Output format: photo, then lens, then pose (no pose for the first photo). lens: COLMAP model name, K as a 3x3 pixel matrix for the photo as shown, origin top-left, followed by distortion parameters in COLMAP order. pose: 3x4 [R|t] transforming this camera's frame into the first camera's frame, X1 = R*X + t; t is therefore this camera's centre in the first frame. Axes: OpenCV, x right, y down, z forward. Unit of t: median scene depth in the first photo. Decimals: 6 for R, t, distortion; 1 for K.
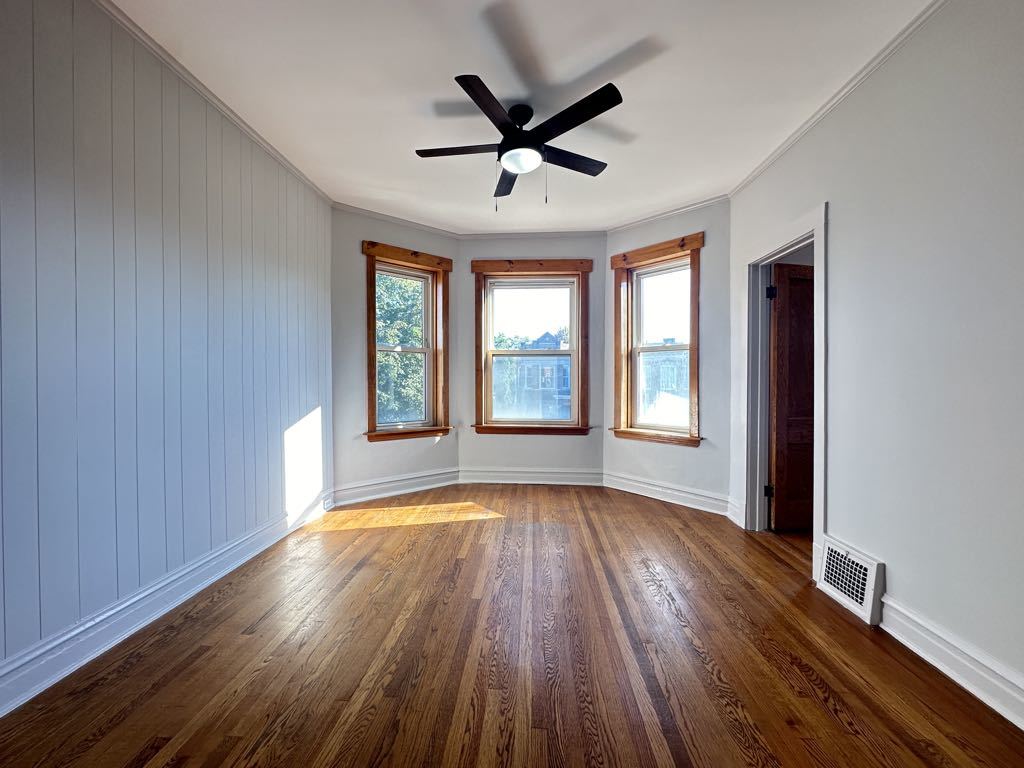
lens RADIAL K [[407.8, 0, 512.0], [0, 407.8, 384.0], [0, 0, 1]] dist [-0.001285, -0.000013]
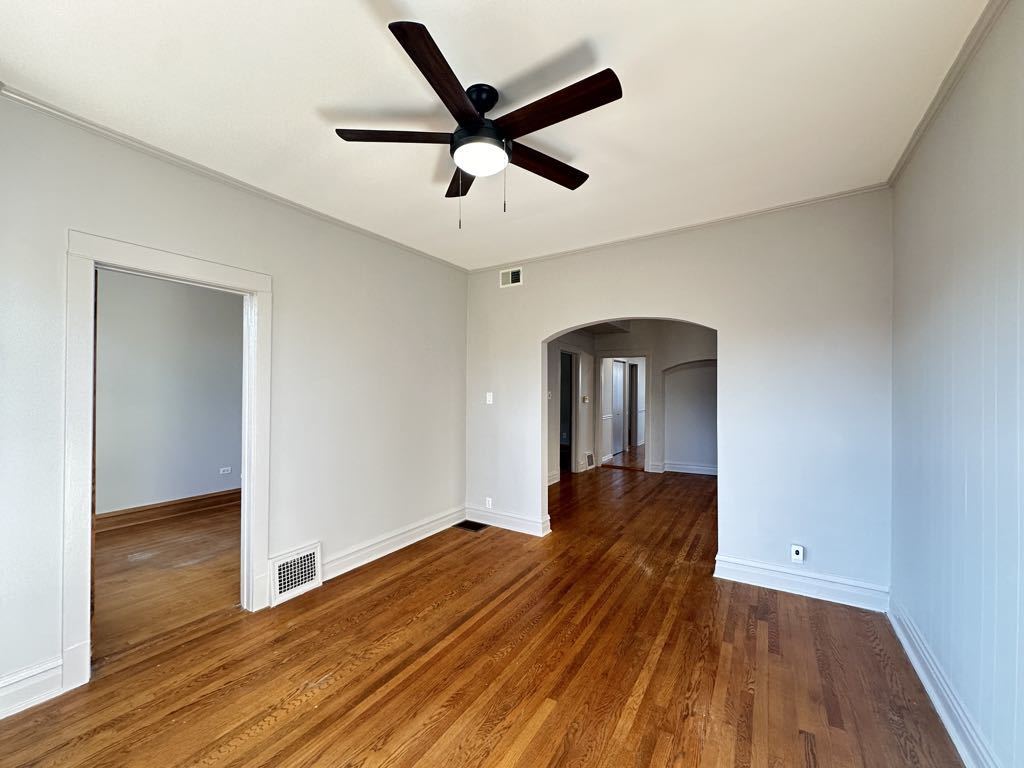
lens RADIAL K [[409.1, 0, 512.8], [0, 409.1, 384.3], [0, 0, 1]] dist [-0.002099, 0.000147]
pose [[-0.875459, -0.002369, 0.483286, -0.244642], [-0.000605, 0.999993, 0.003807, -0.083685], [-0.483291, 0.003041, -0.875454, 1.013693]]
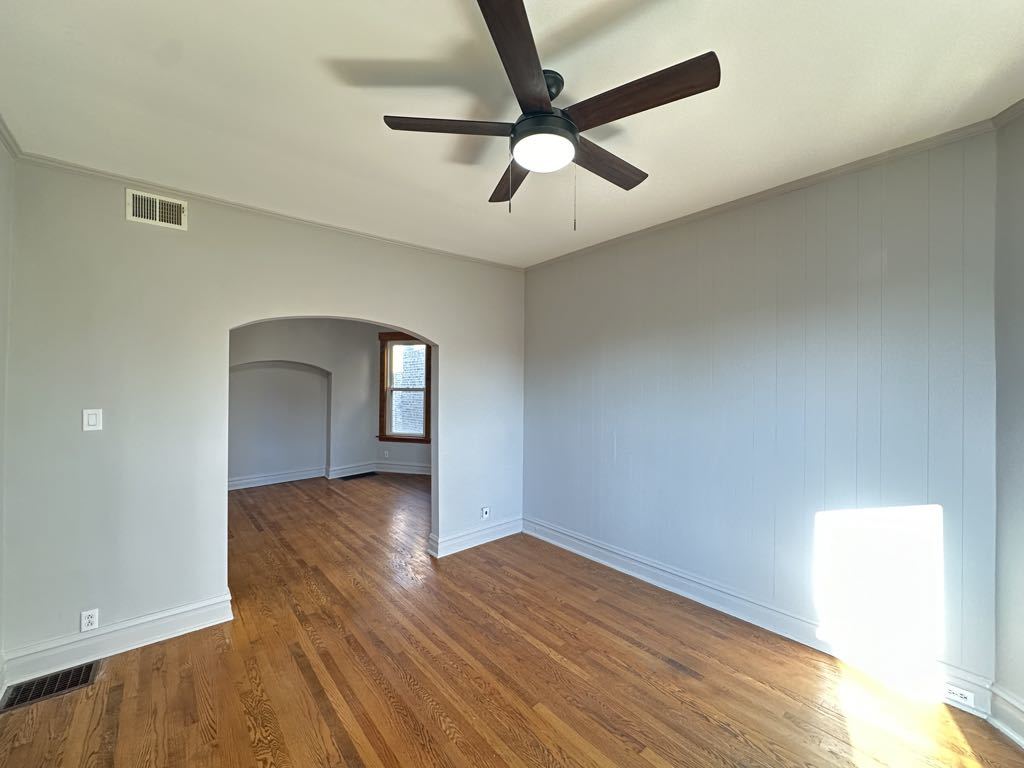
lens RADIAL K [[409.1, 0, 512.8], [0, 409.1, 384.3], [0, 0, 1]] dist [-0.002099, 0.000147]
pose [[-0.720514, -0.008820, -0.693385, 0.325781], [-0.013420, 0.999909, 0.001226, -0.102012], [0.693311, 0.010189, -0.720567, 0.904714]]
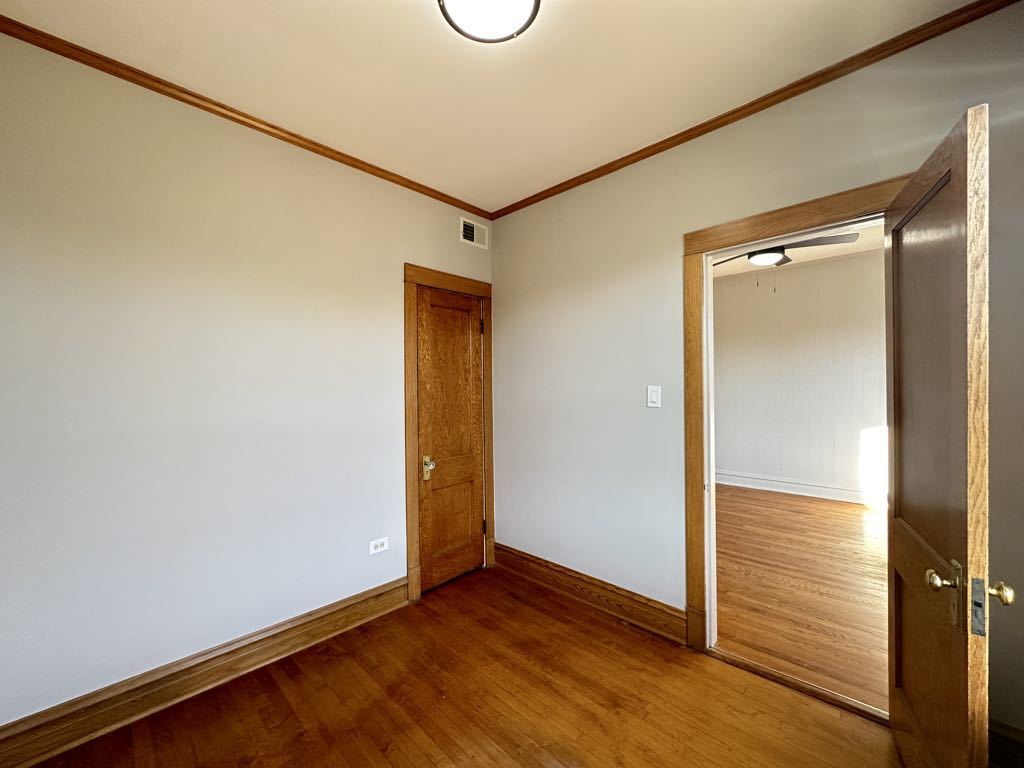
lens RADIAL K [[407.8, 0, 512.0], [0, 407.8, 384.0], [0, 0, 1]] dist [-0.001285, -0.000013]
pose [[-0.646213, 0.006898, -0.763126, 1.086951], [0.001415, 0.999968, 0.007841, -0.063634], [0.763156, 0.003987, -0.646202, 0.776979]]
